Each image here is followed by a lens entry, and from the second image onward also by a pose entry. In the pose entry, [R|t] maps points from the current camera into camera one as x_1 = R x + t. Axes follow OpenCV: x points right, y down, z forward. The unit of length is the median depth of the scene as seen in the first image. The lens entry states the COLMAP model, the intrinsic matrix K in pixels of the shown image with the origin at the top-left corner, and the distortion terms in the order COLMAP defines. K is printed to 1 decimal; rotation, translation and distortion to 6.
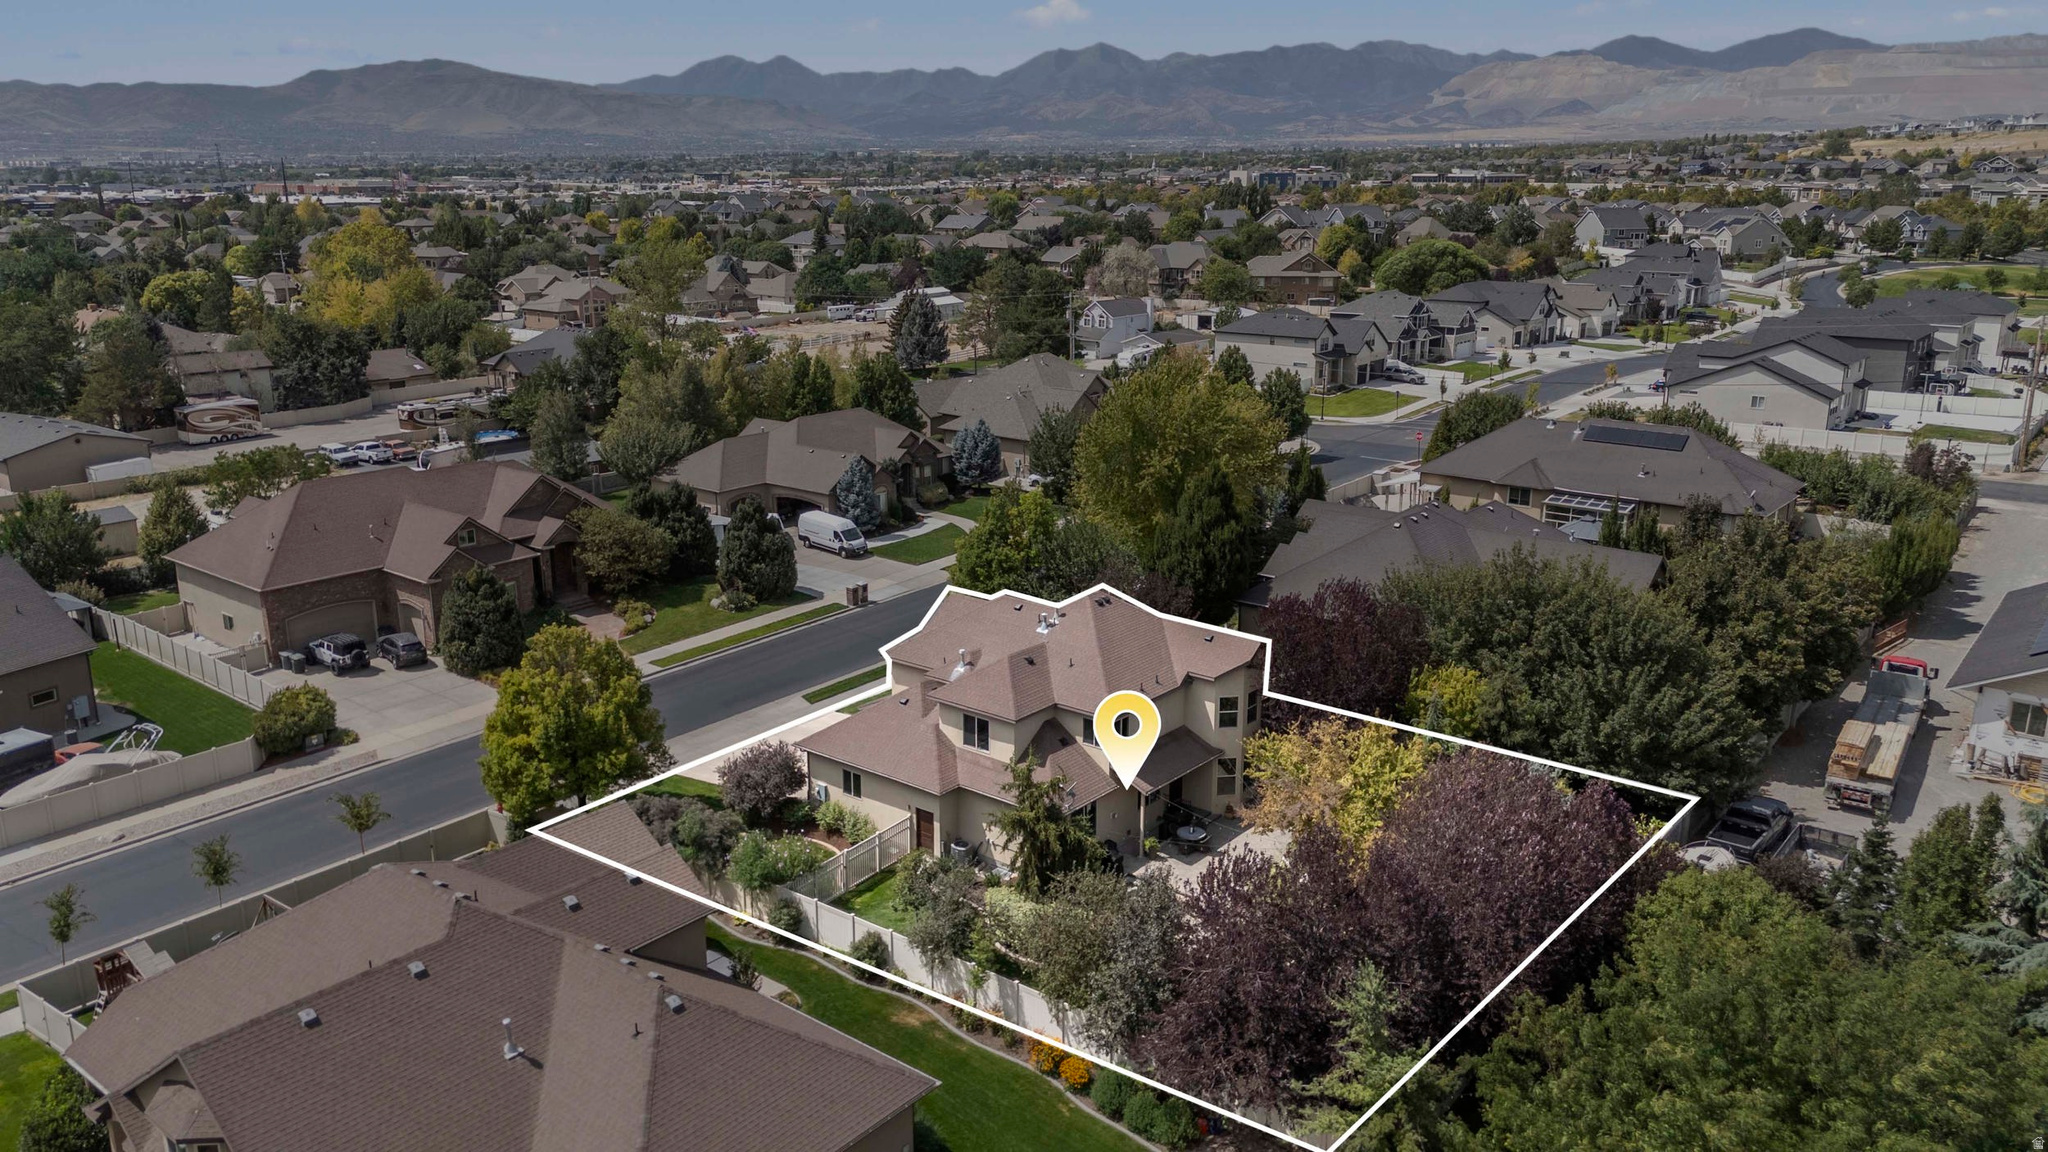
lens RADIAL K [[1504.1, 0, 1024.0], [0, 1504.1, 576.0], [0, 0, 1]] dist [0.114225, -0.149025]
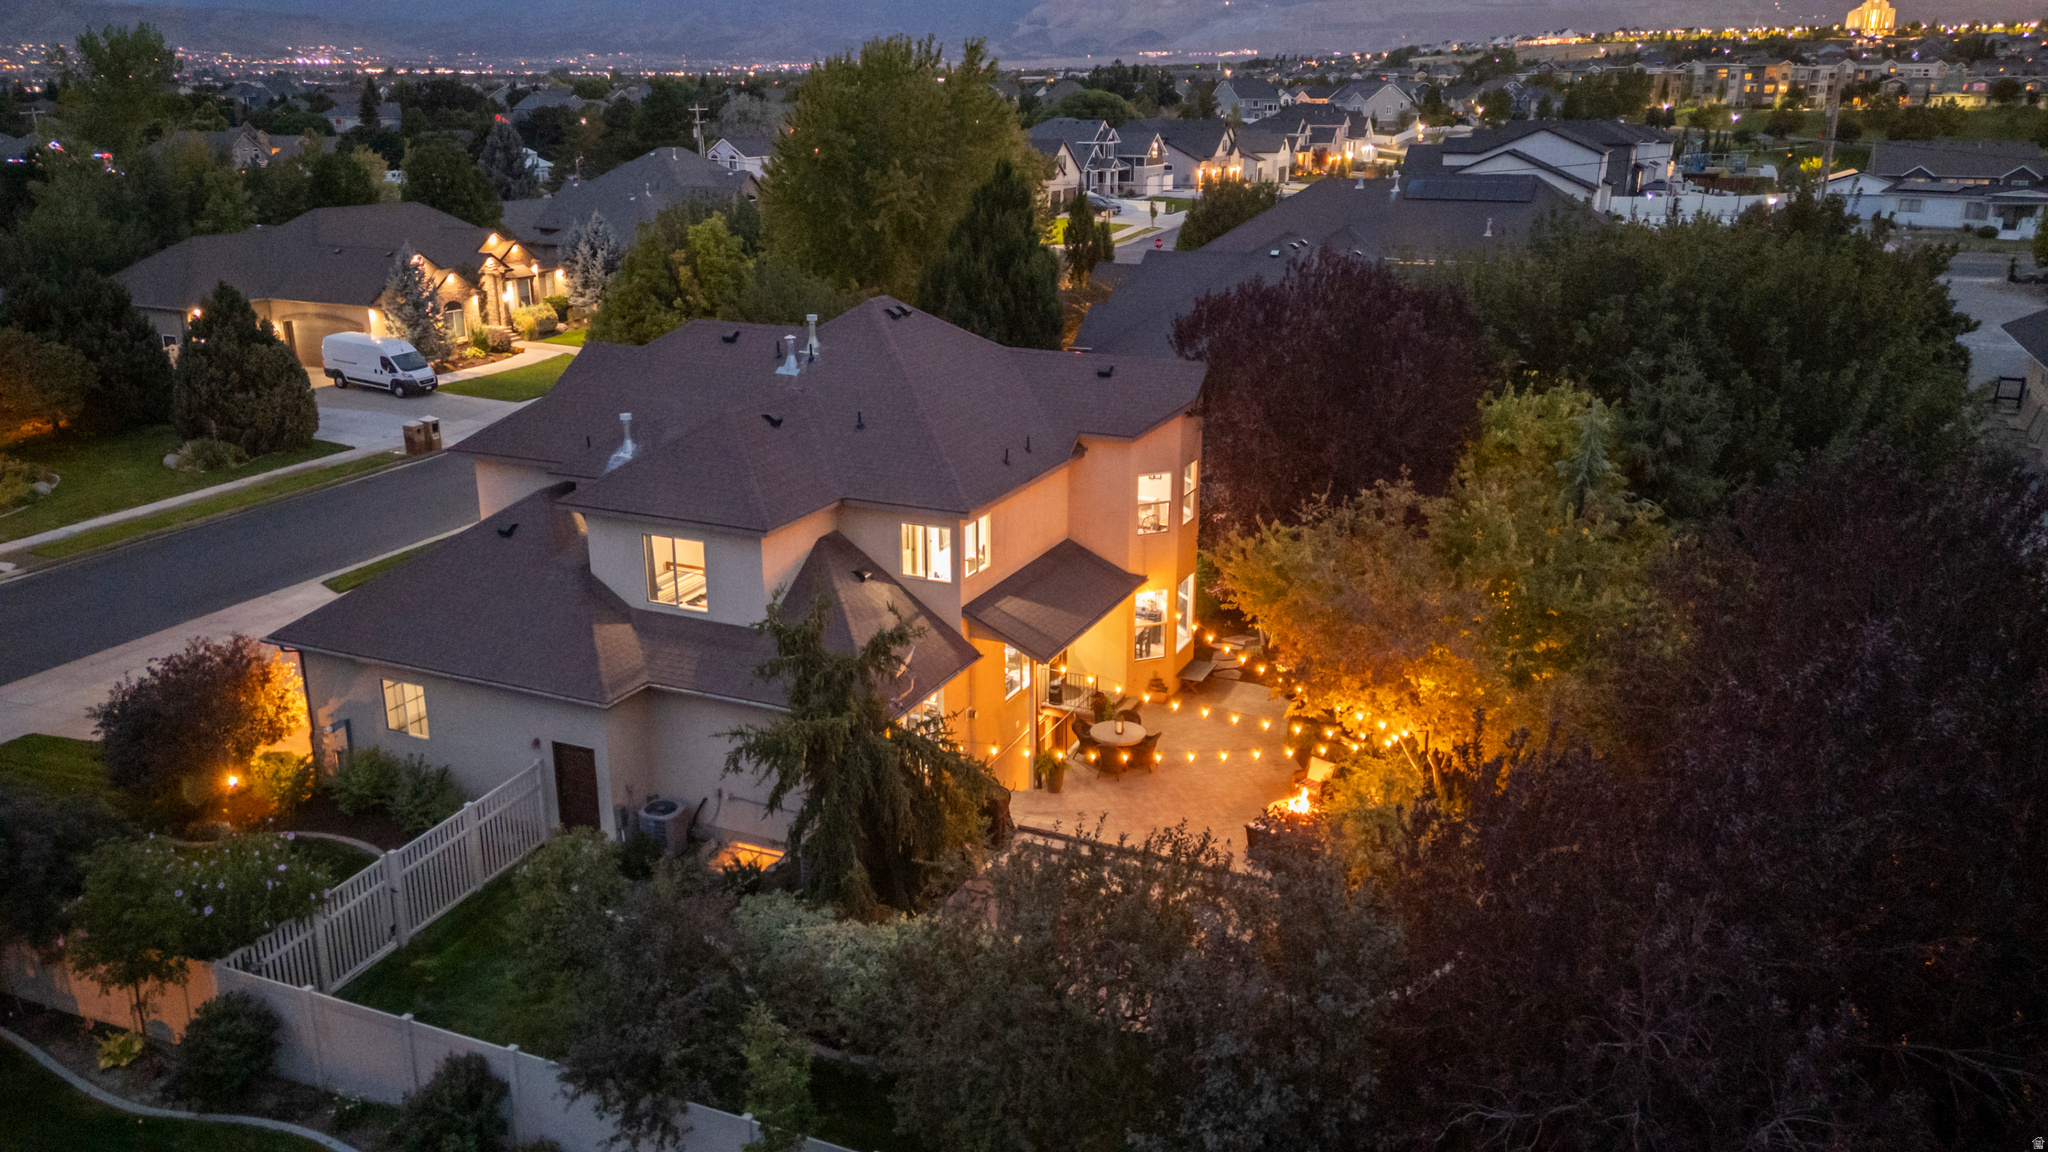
lens RADIAL K [[1504.1, 0, 1024.0], [0, 1504.1, 576.0], [0, 0, 1]] dist [0.114225, -0.149025]
pose [[0.967882, -0.078204, 0.238931, -0.024241], [0.067691, 0.996355, 0.051905, 0.054568], [-0.242120, -0.034064, 0.969648, 0.318397]]
